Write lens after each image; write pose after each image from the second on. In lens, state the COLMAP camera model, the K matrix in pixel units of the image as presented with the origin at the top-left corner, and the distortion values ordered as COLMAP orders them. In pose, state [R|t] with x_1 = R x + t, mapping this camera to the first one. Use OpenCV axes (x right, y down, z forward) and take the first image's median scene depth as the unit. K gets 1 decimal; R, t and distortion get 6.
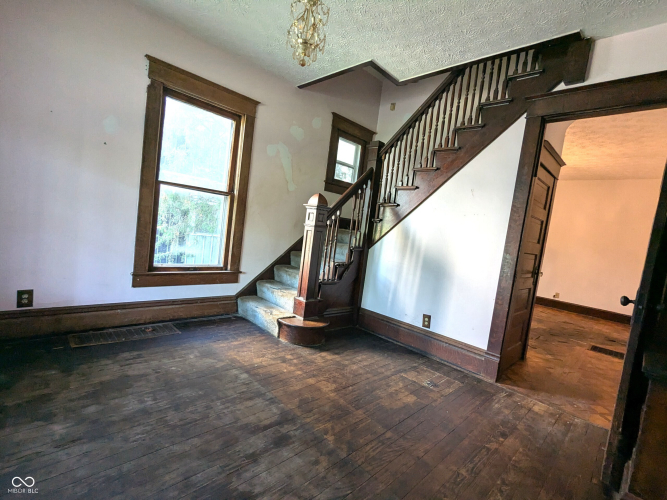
lens RADIAL K [[315.6, 0, 333.5], [0, 315.6, 250.0], [0, 0, 1]] dist [0.001451, -0.000110]
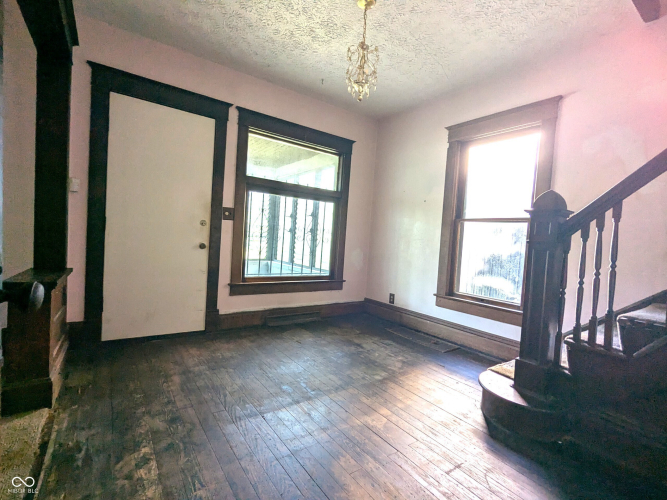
lens RADIAL K [[315.6, 0, 333.5], [0, 315.6, 250.0], [0, 0, 1]] dist [0.001451, -0.000110]
pose [[-0.148288, -0.095654, -0.984307, 0.802190], [-0.154376, 0.985349, -0.072498, 0.063068], [0.976821, 0.141203, -0.160882, 0.903095]]
